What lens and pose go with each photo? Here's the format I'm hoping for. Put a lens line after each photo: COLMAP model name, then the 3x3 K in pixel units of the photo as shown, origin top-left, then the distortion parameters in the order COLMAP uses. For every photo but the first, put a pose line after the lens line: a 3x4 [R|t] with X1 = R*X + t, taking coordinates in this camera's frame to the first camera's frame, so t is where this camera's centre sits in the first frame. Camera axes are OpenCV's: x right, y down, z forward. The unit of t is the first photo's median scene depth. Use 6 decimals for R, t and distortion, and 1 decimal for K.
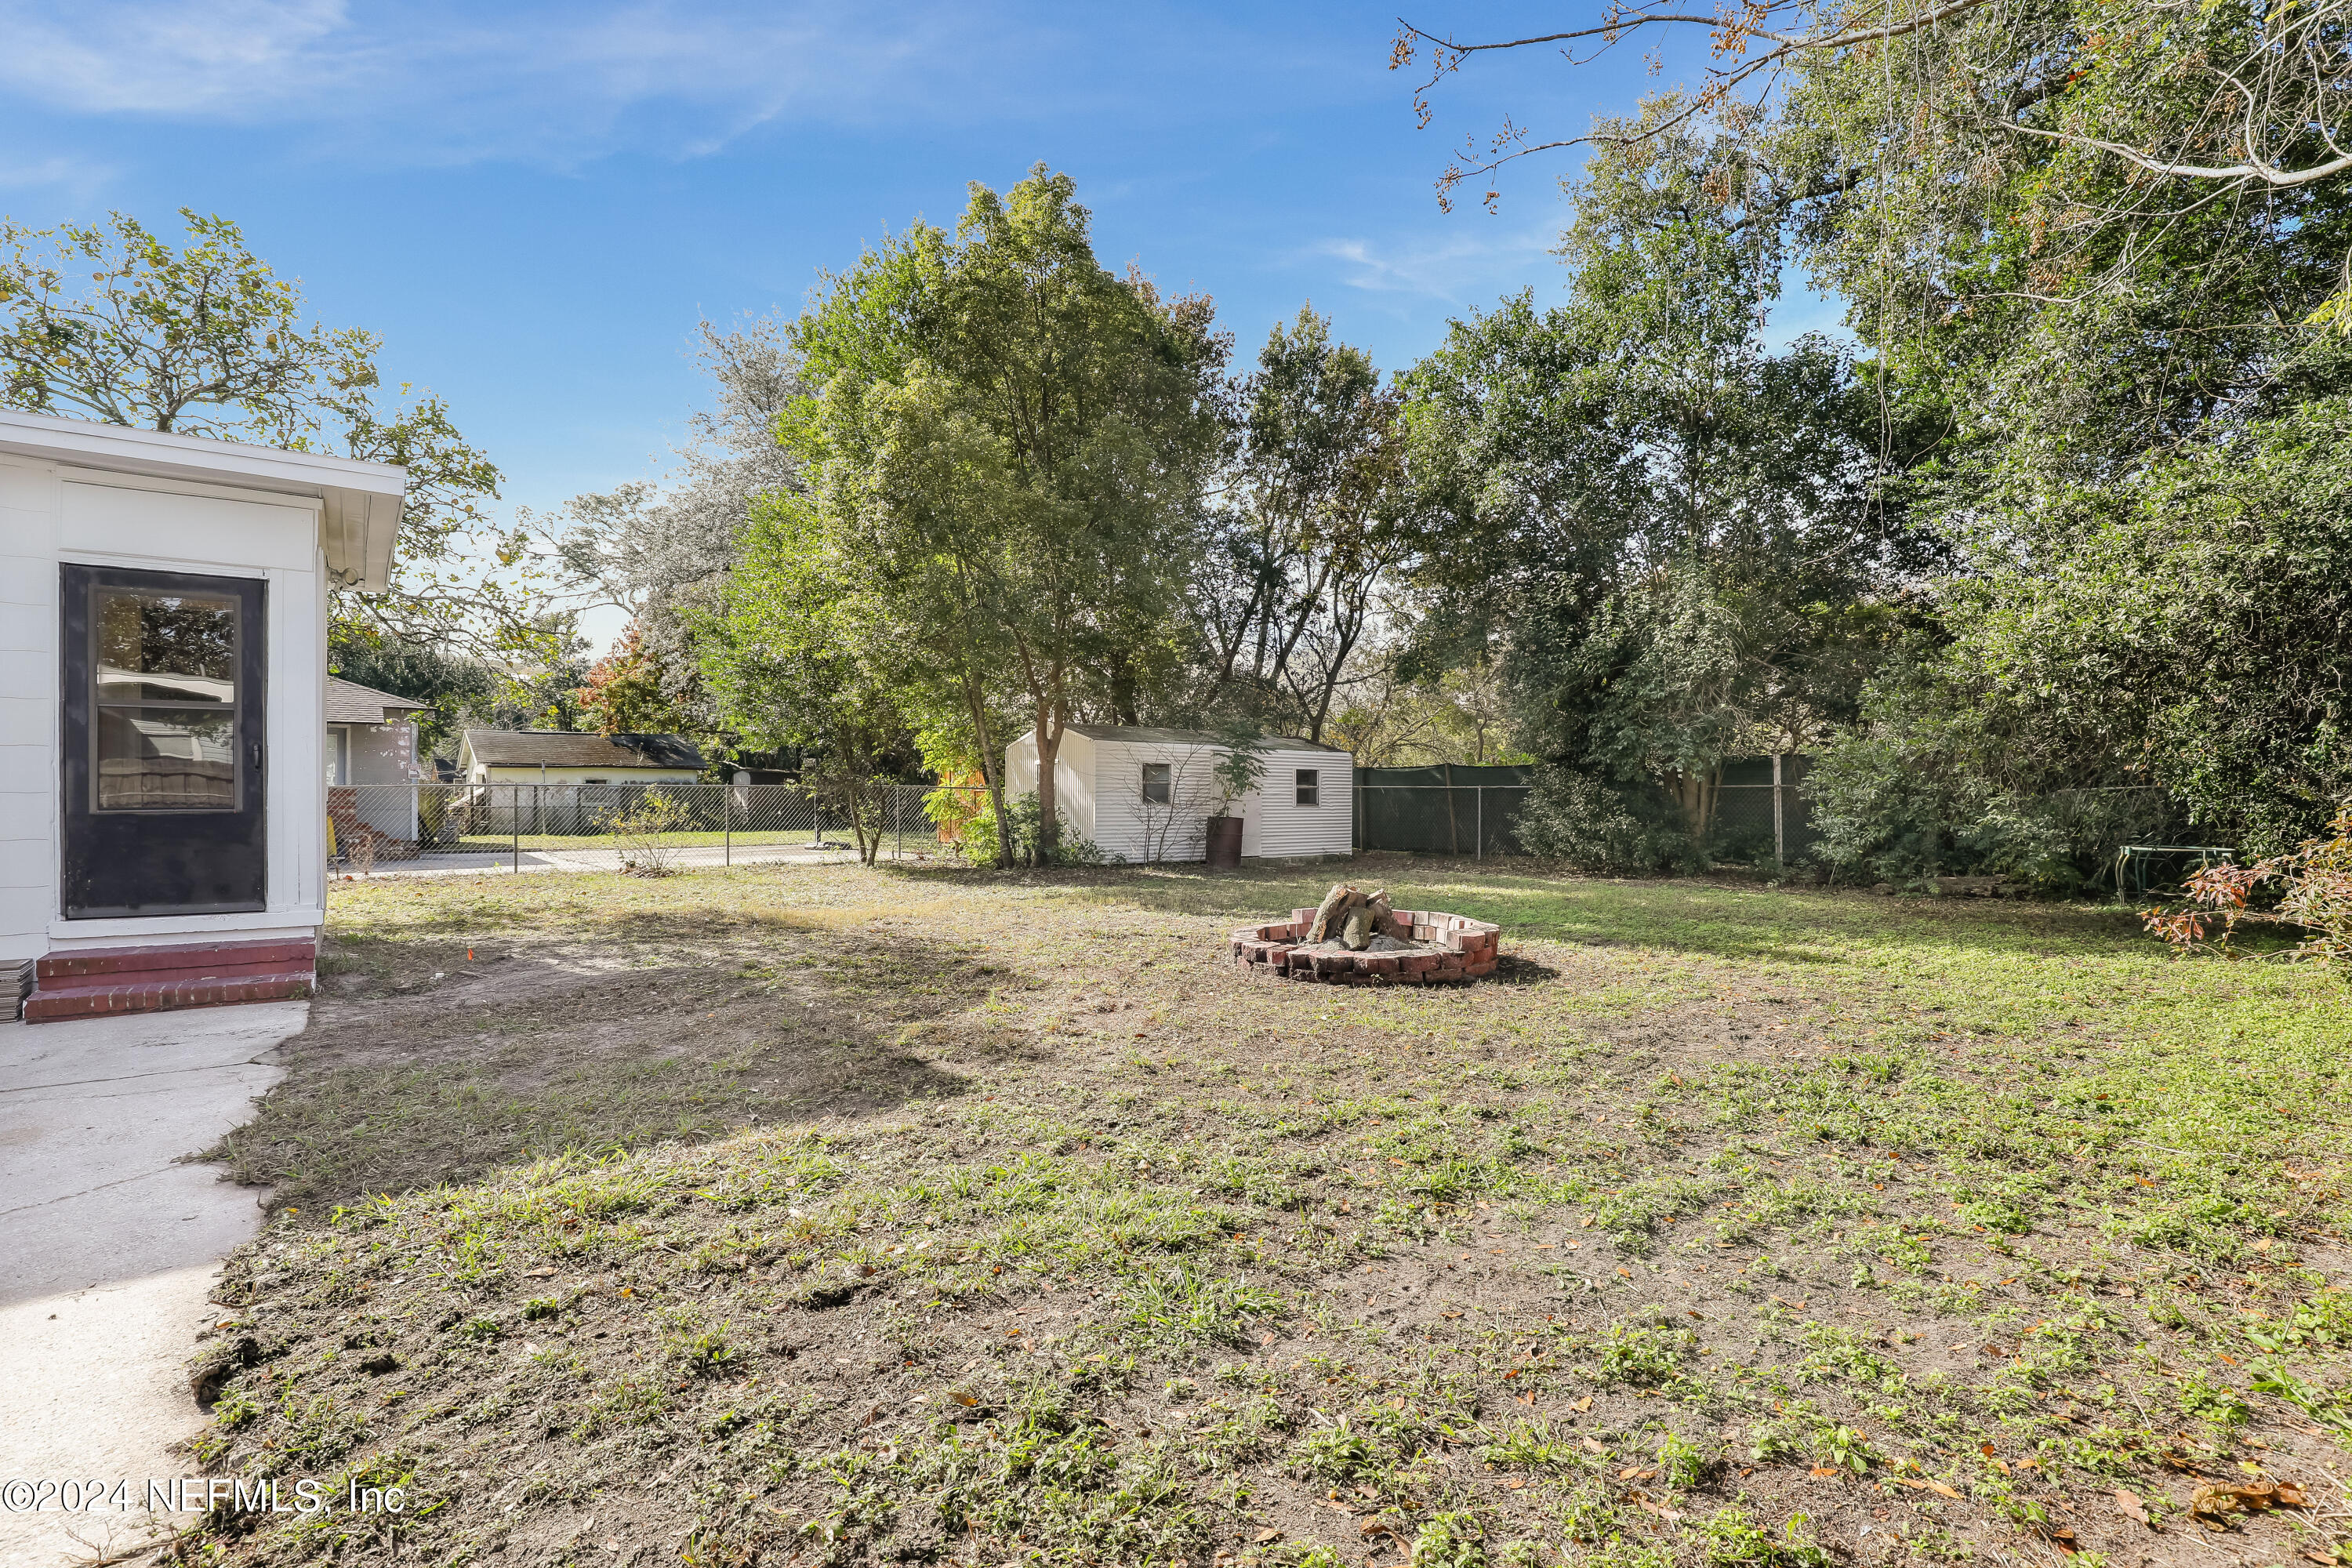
lens RADIAL K [[1113.4, 0, 1223.1], [0, 1113.4, 801.9], [0, 0, 1]] dist [-0.033370, -0.000636]
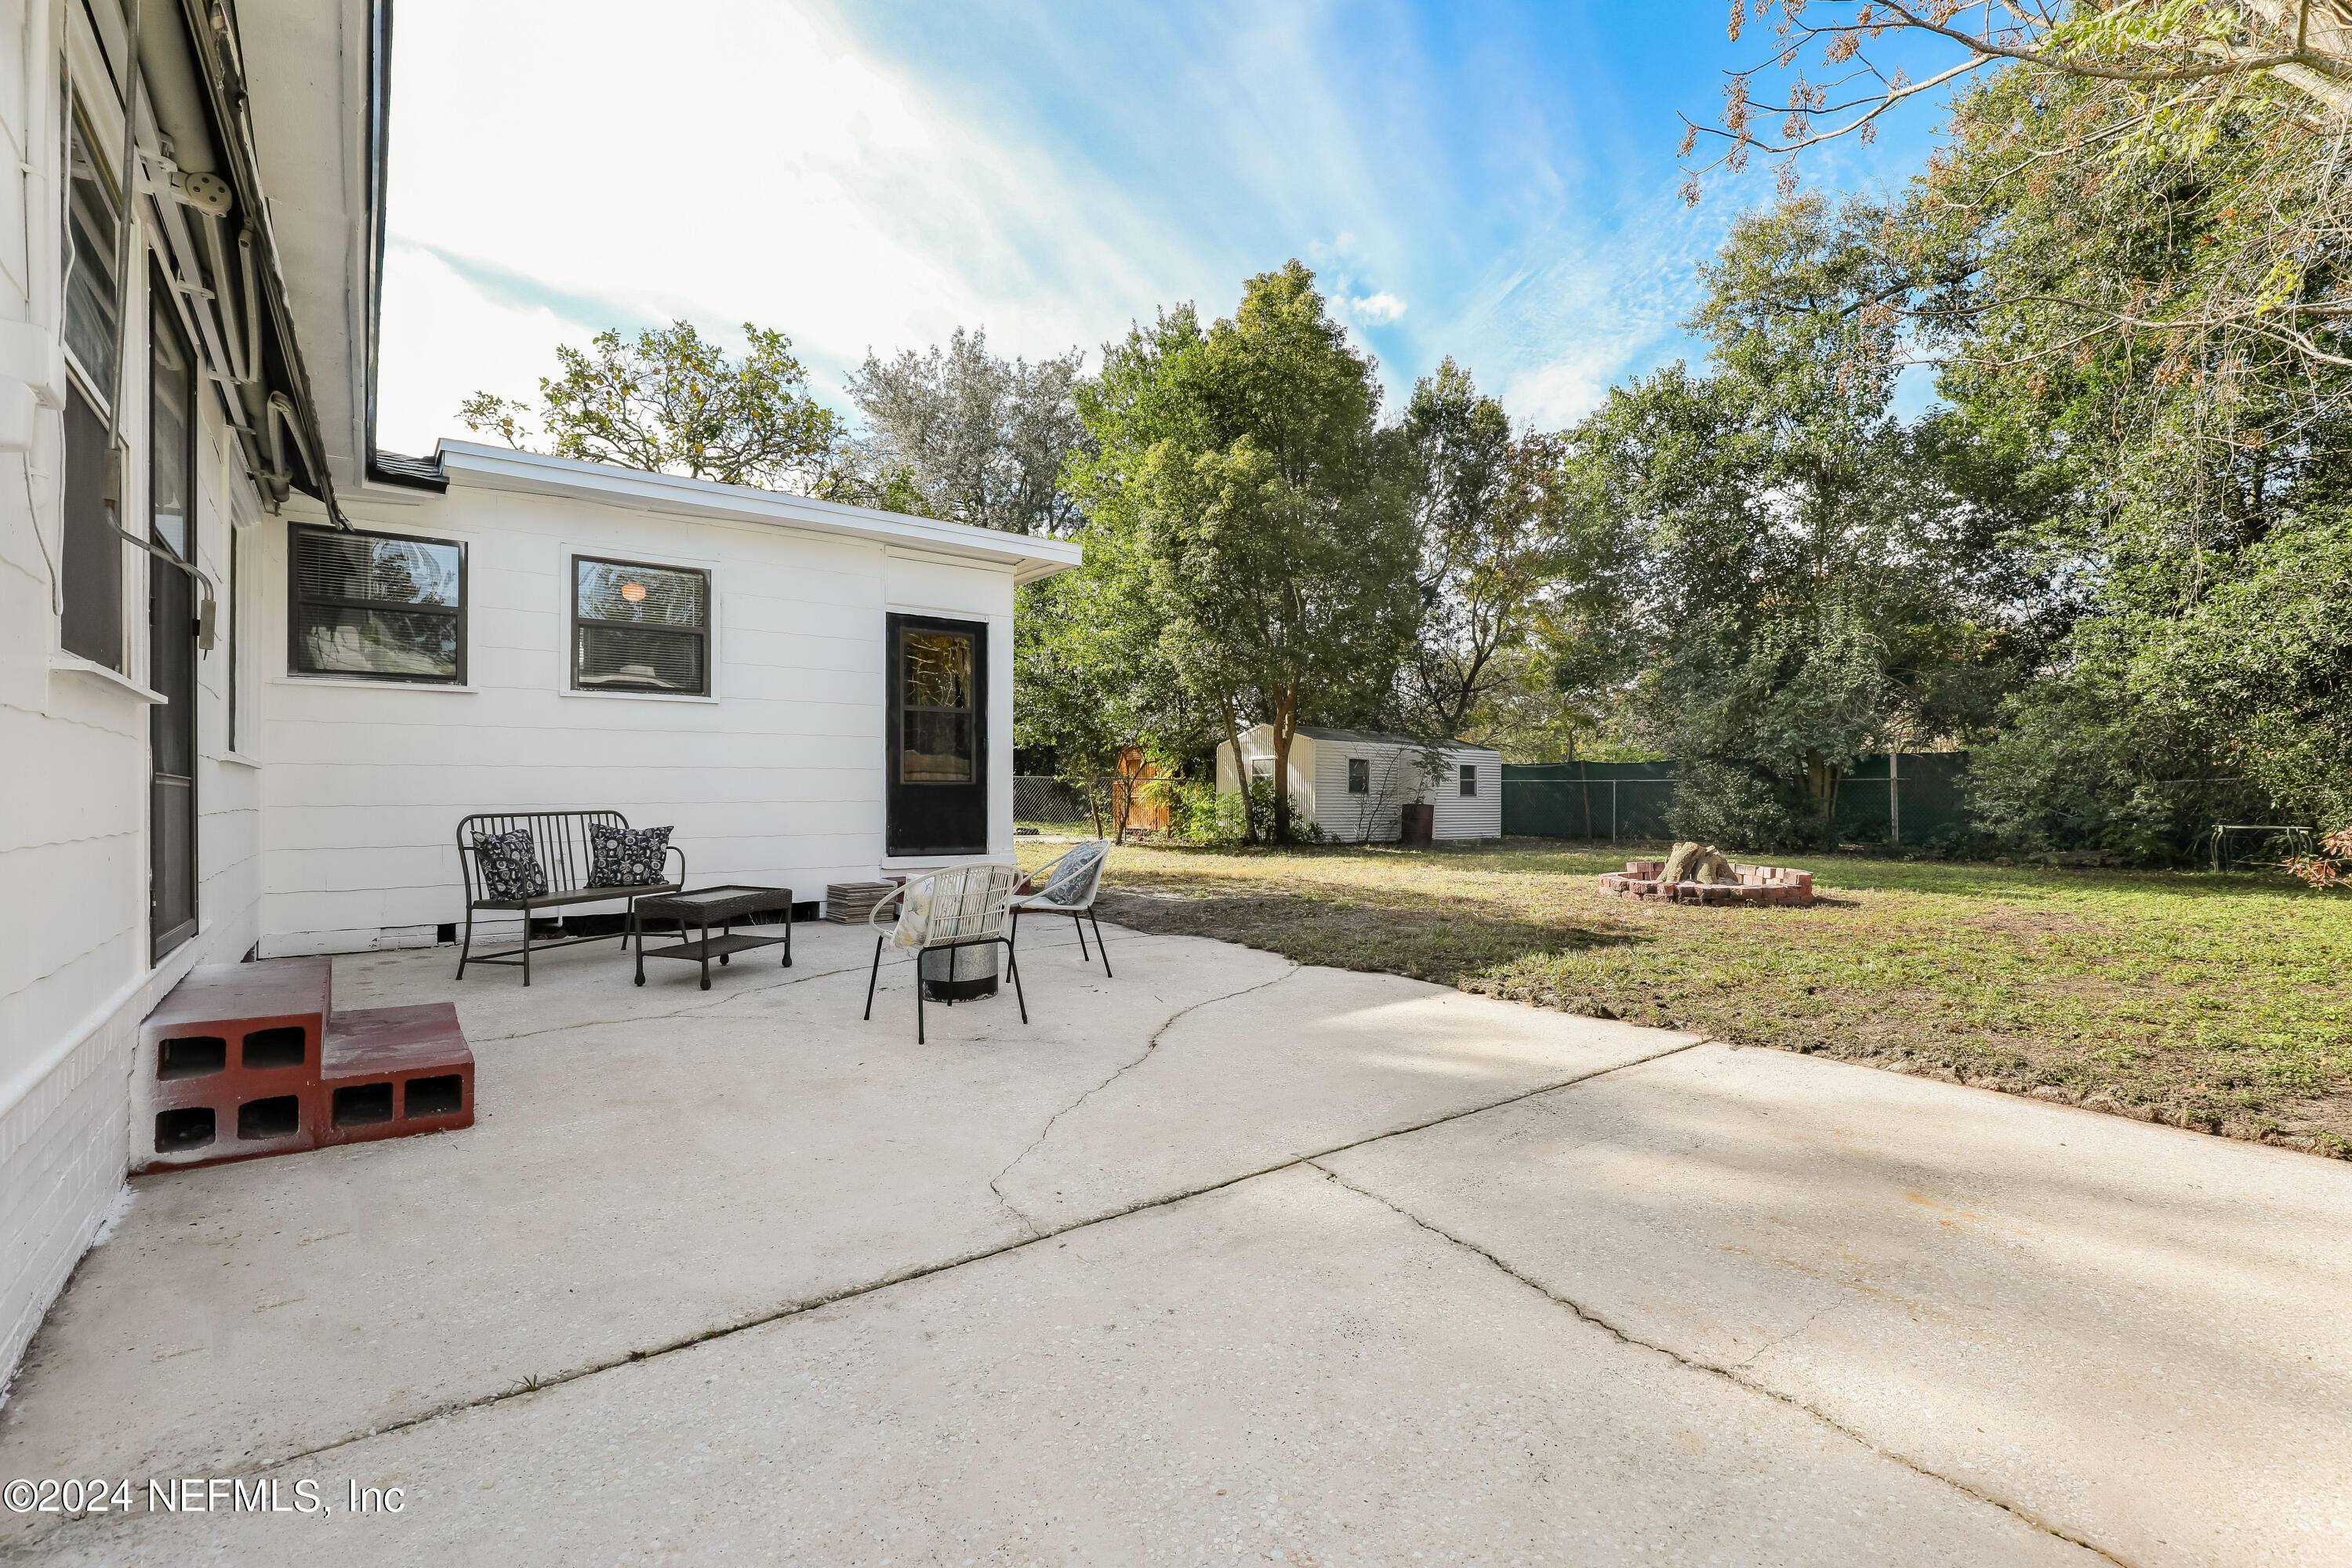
lens RADIAL K [[1081.3, 0, 1200.6], [0, 1081.3, 798.8], [0, 0, 1]] dist [-0.023562, 0.000759]
pose [[0.999935, 0.004447, -0.010455, -0.232692], [-0.004458, 0.999990, -0.000993, 0.010622], [0.010451, 0.001039, 0.999945, -0.167779]]
